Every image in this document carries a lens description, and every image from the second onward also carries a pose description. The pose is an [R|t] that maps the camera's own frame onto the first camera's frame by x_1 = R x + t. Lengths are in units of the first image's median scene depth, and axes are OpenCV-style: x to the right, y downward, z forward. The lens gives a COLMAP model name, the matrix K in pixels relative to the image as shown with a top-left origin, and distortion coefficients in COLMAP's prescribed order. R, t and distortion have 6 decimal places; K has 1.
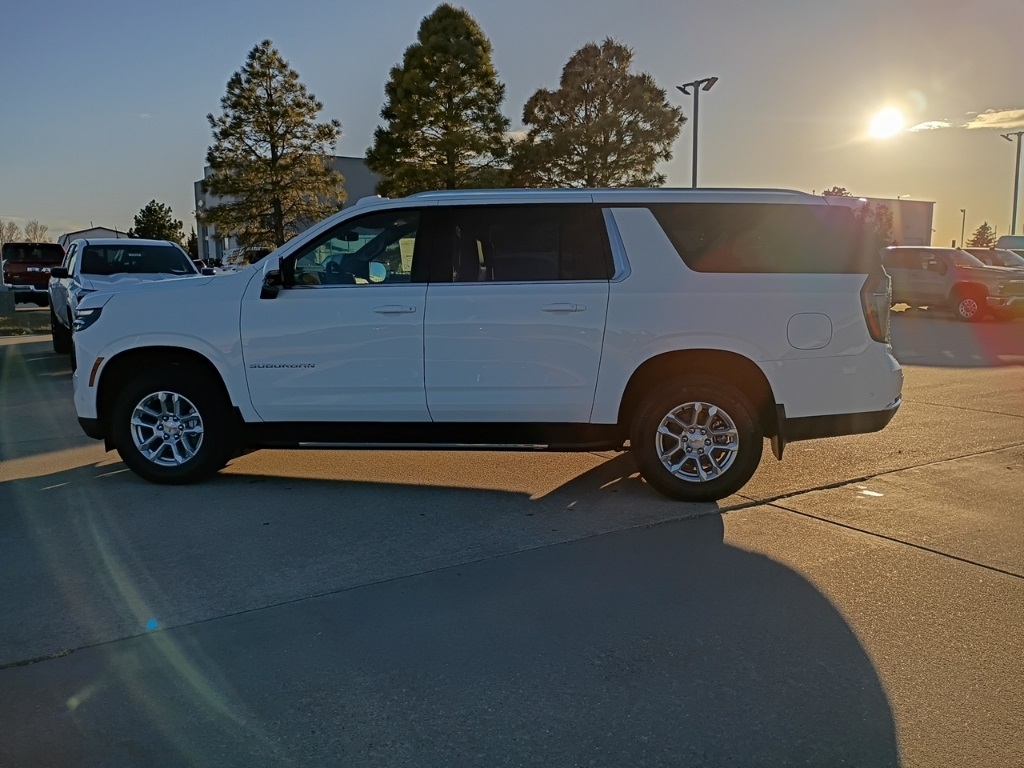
lens RADIAL K [[839.2, 0, 512.0], [0, 839.2, 384.0], [0, 0, 1]] dist [0.013637, -0.013542]
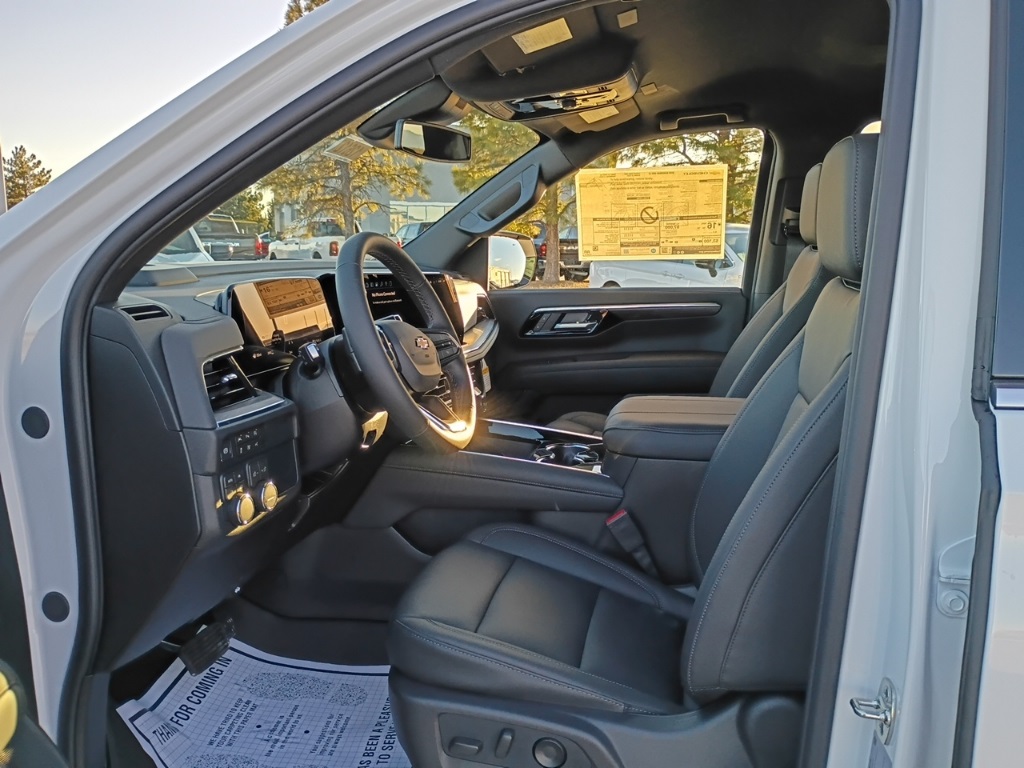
lens RADIAL K [[831.8, 0, 506.8], [0, 831.8, 384.6], [0, 0, 1]] dist [0.018279, -0.017509]
pose [[0.995338, 0.022375, -0.093821, -0.037201], [-0.019347, 0.999266, 0.033059, -0.027089], [0.094492, -0.031089, 0.995040, 0.187269]]
